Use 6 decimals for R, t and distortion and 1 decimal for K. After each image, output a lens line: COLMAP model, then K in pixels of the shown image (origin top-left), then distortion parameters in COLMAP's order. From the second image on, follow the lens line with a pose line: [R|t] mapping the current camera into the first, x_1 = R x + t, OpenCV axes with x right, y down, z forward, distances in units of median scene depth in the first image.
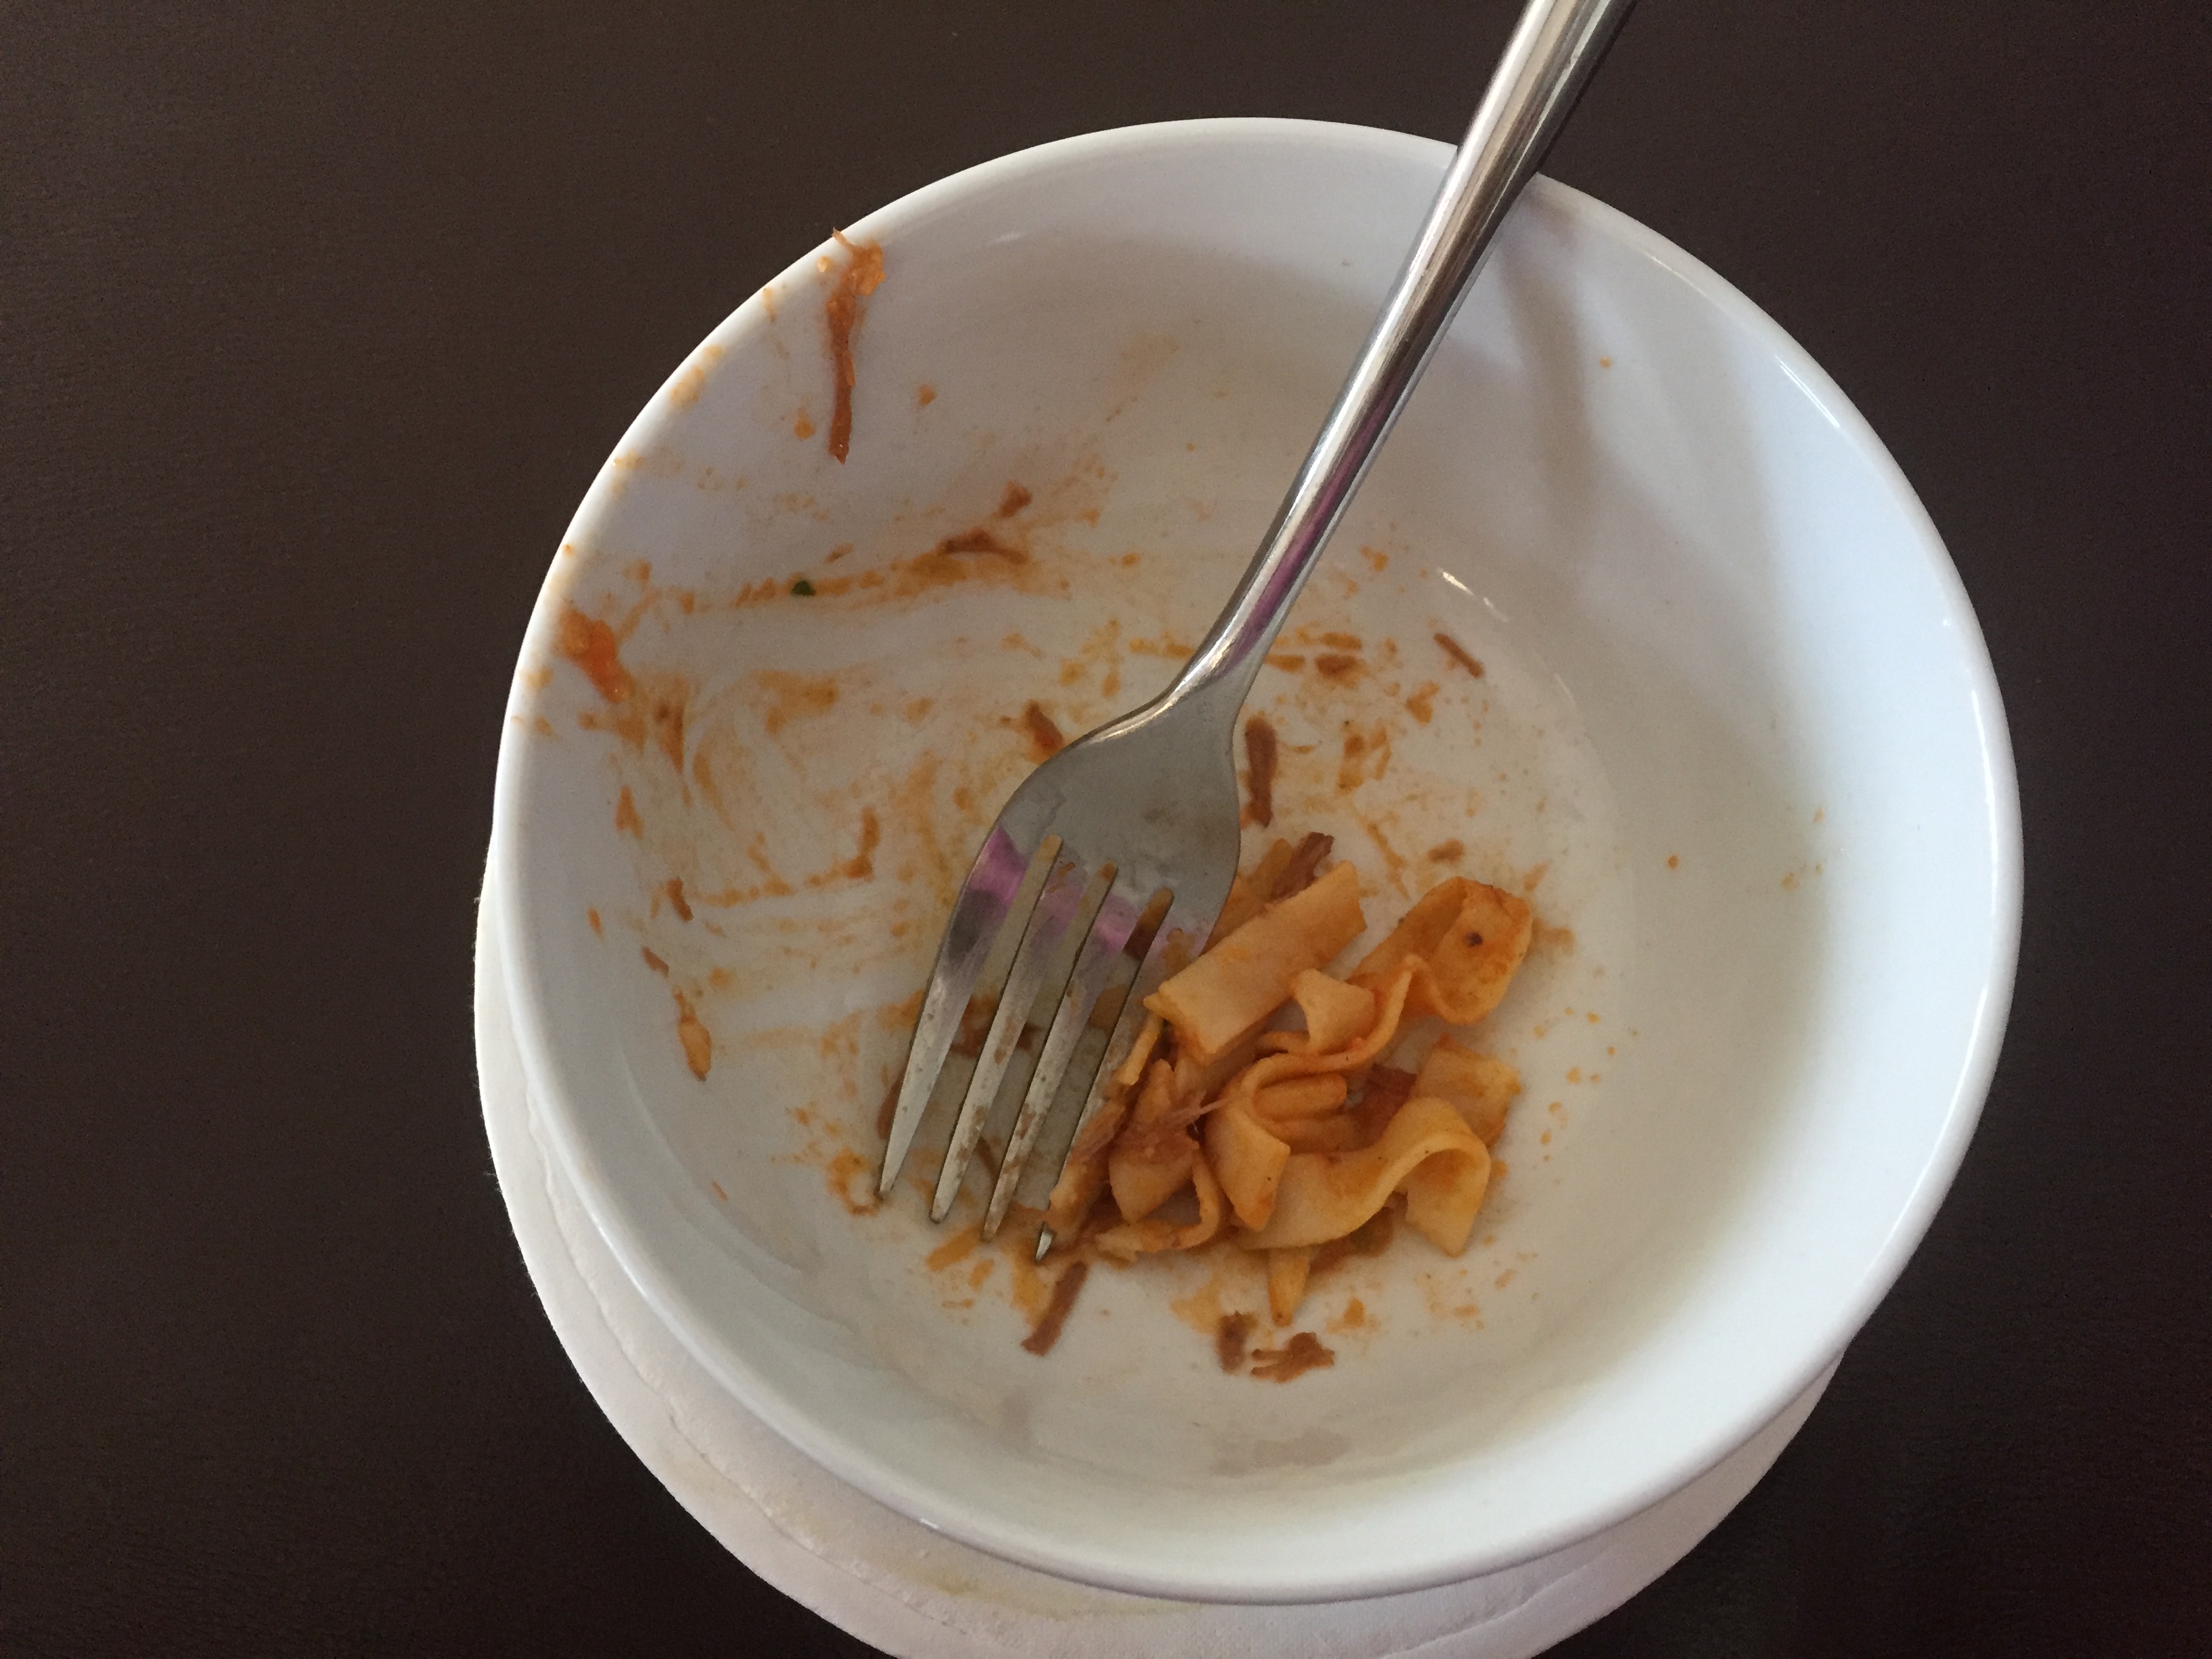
lens RADIAL K [[2004.2, 0, 1115.3], [0, 2004.2, 835.2], [0, 0, 1]] dist [-0.009860, -0.002656]
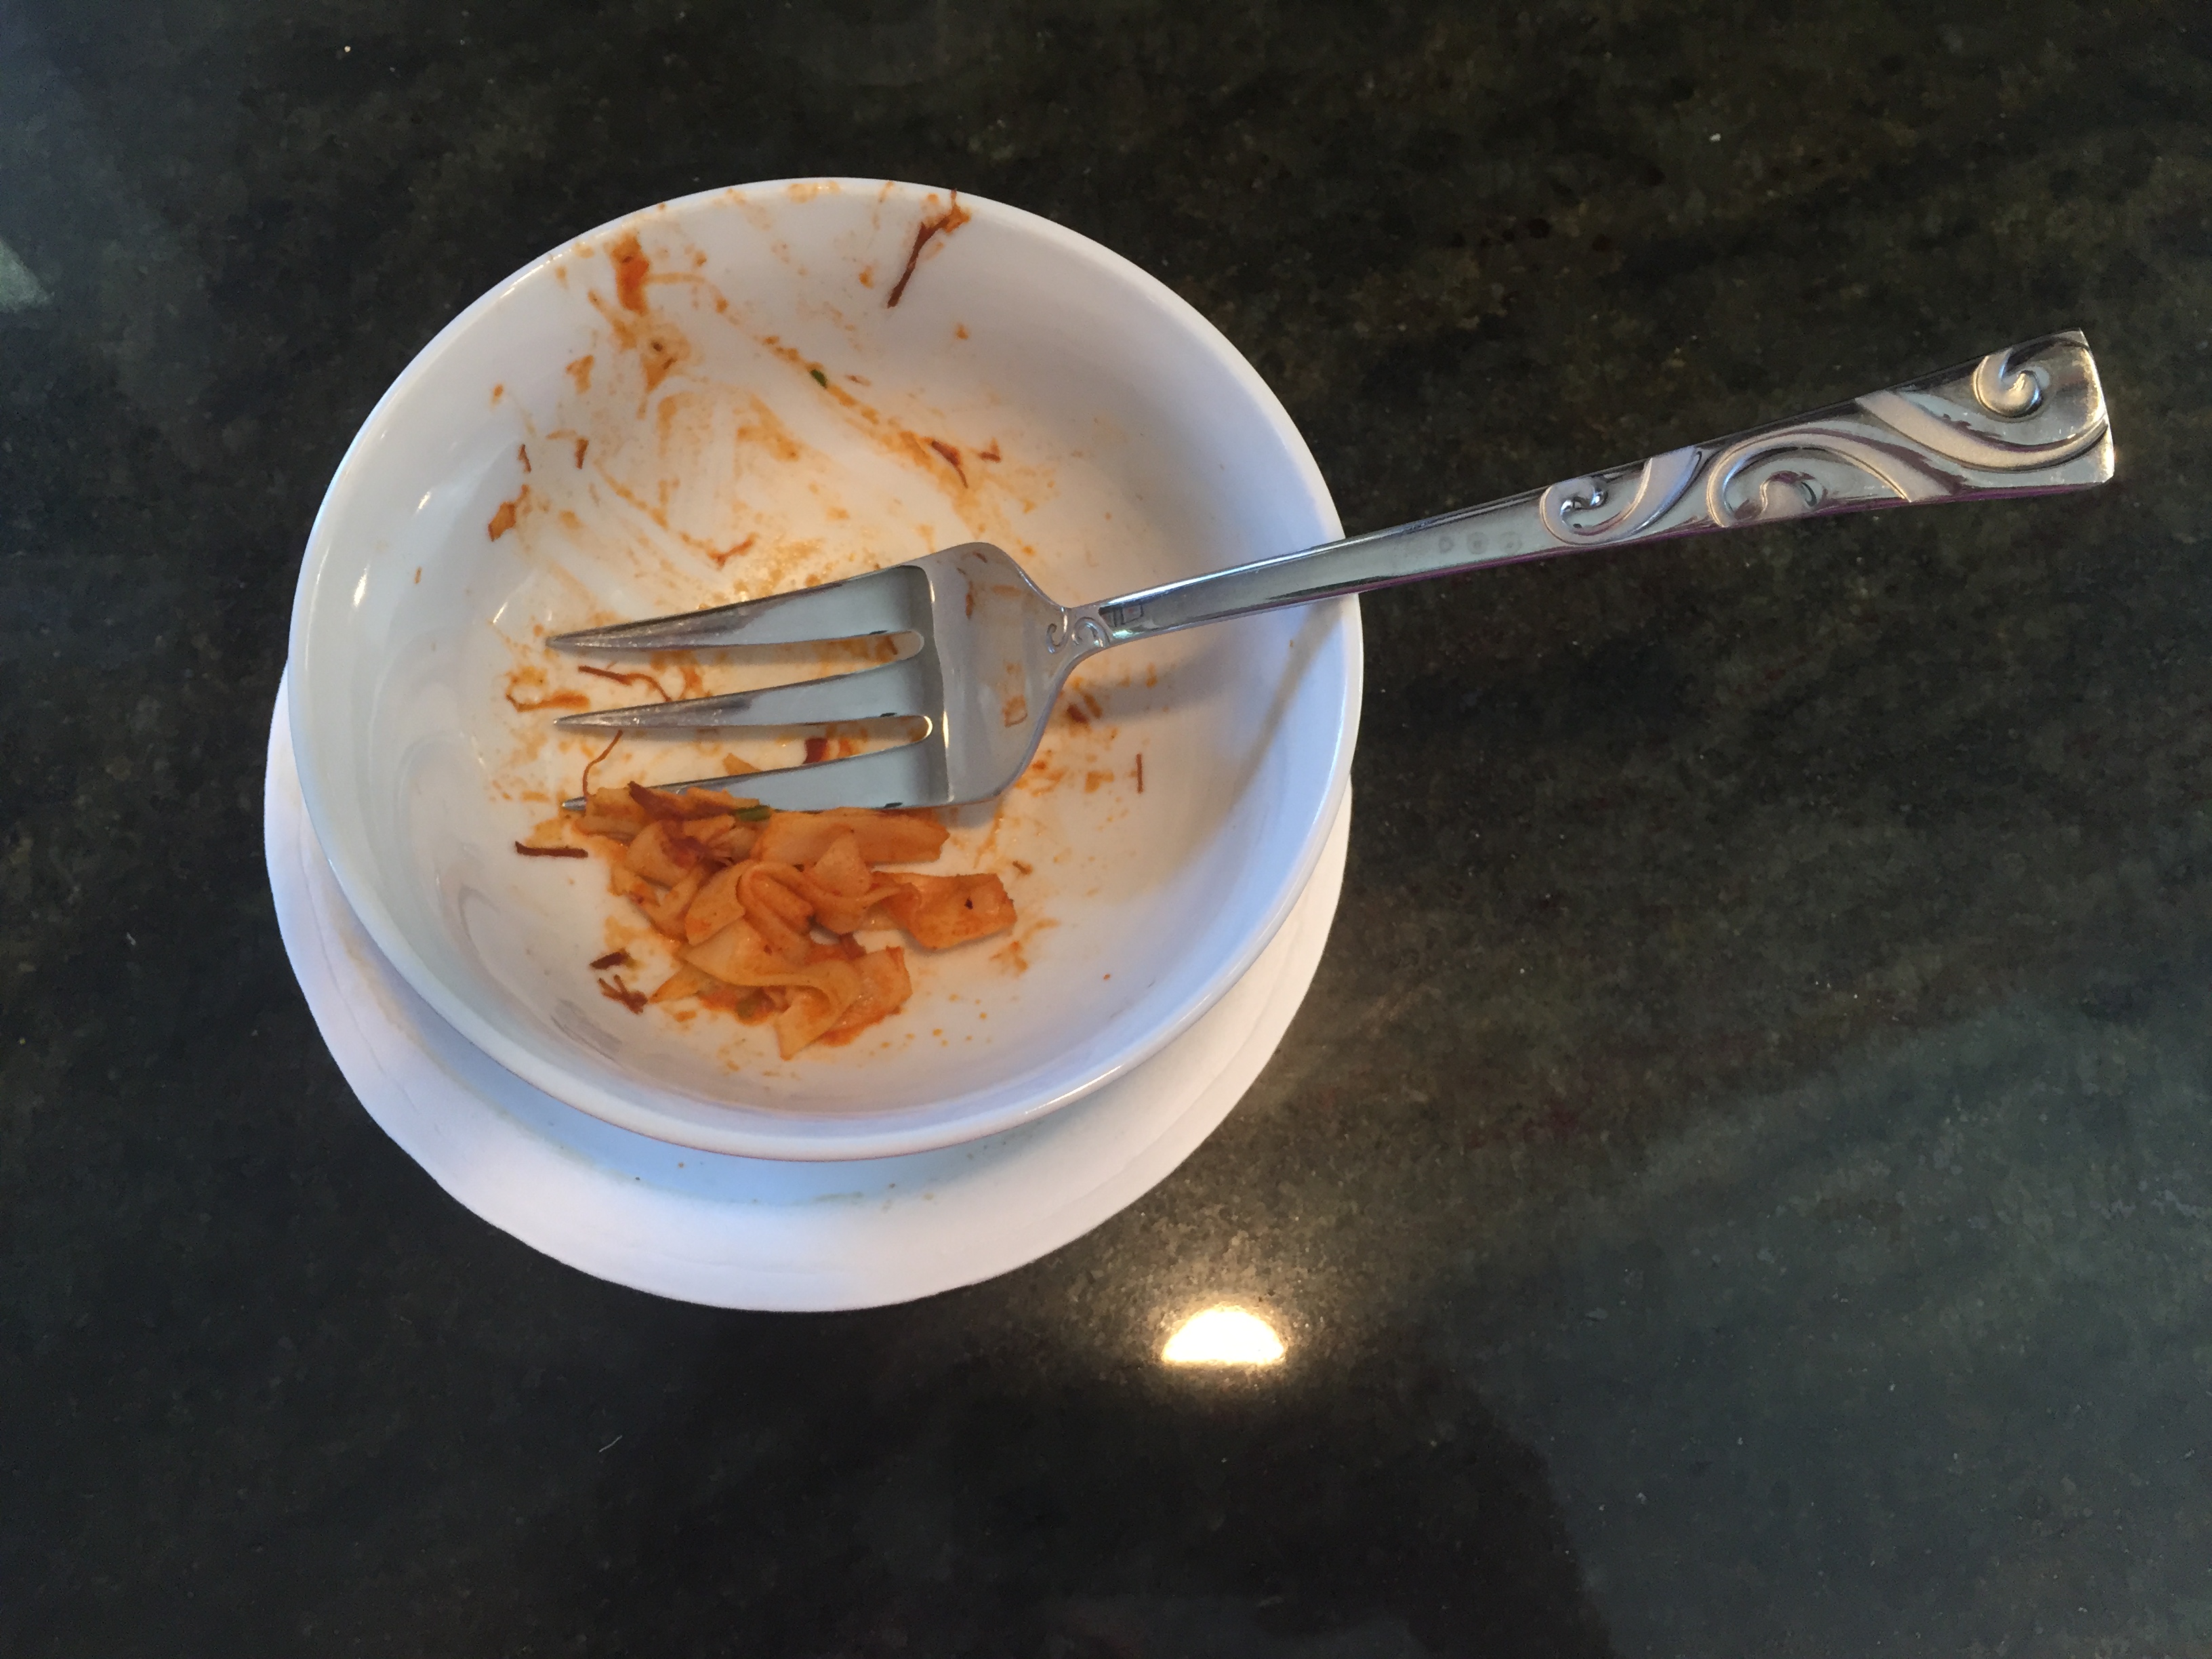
lens RADIAL K [[2004.2, 0, 1108.5], [0, 2004.2, 827.8], [0, 0, 1]] dist [-0.009860, -0.002656]
pose [[0.671922, 0.716536, -0.187342, 0.455637], [-0.728780, 0.684730, 0.005073, -0.060435], [0.131914, 0.133123, 0.982282, -0.296942]]
